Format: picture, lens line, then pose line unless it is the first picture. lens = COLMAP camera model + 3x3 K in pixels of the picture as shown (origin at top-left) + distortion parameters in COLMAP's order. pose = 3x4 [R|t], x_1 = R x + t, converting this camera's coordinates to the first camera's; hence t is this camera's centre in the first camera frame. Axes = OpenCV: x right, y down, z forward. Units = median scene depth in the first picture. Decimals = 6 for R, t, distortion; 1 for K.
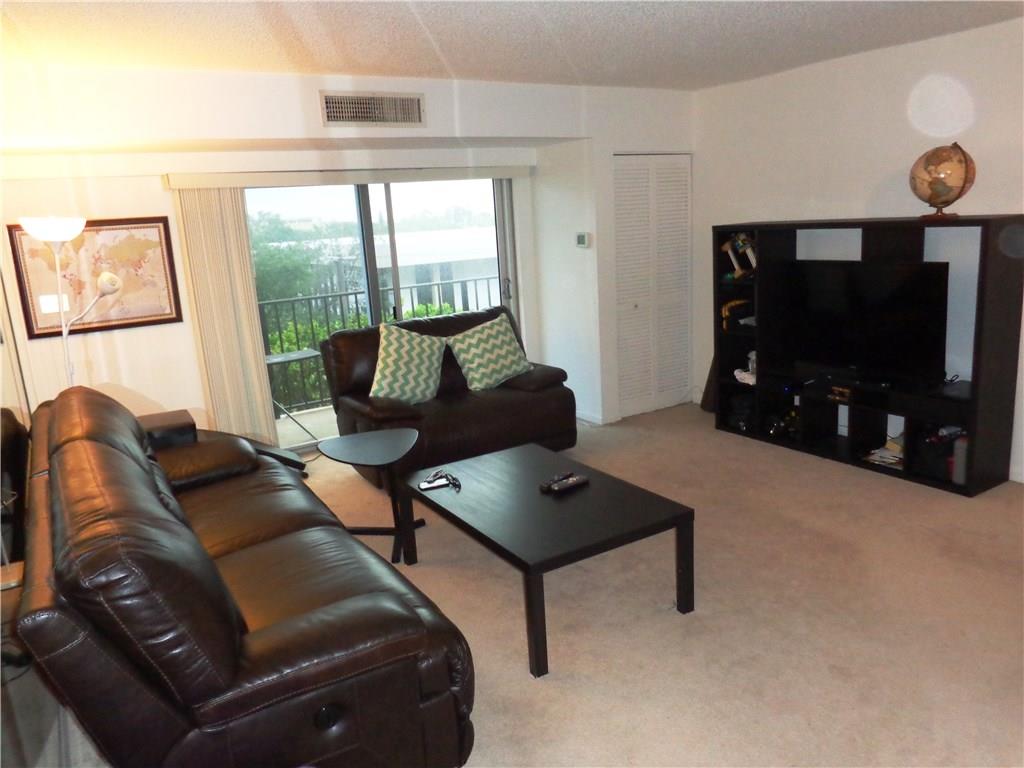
lens RADIAL K [[757.7, 0, 518.4], [0, 757.7, 381.2], [0, 0, 1]] dist [0.002241, 0.000600]
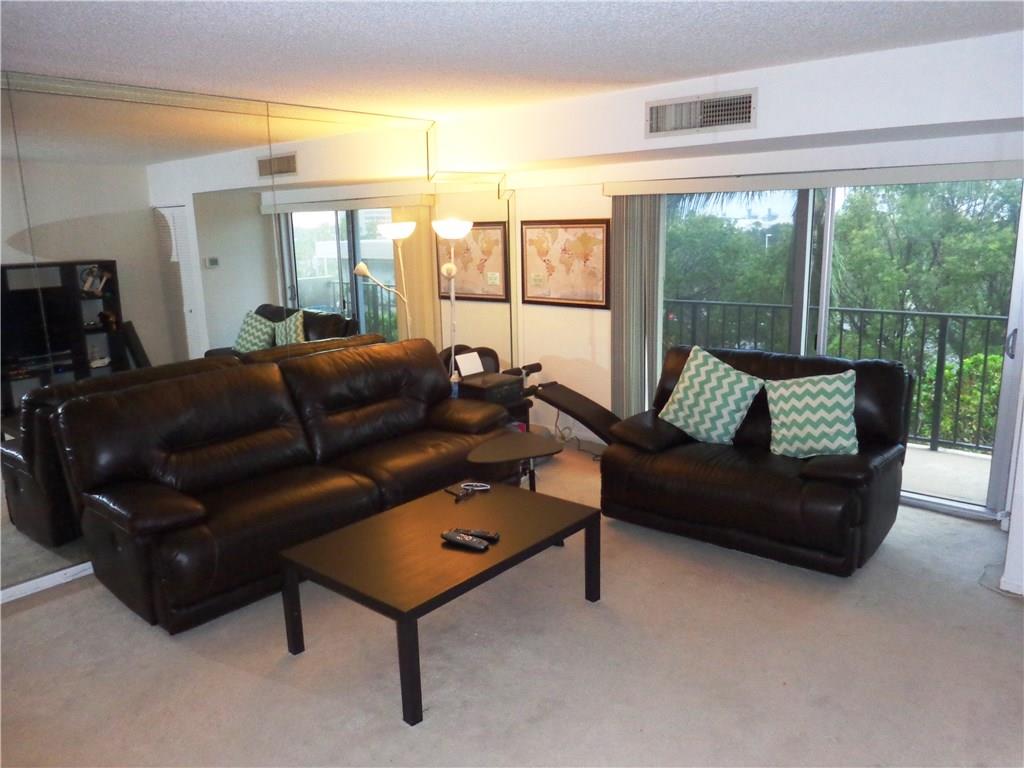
lens RADIAL K [[757.7, 0, 518.4], [0, 757.7, 381.2], [0, 0, 1]] dist [0.002241, 0.000600]
pose [[0.344928, 0.245231, -0.906028, 0.596890], [-0.221232, 0.959313, 0.175430, -0.151319], [0.912185, 0.139931, 0.385147, 0.462319]]
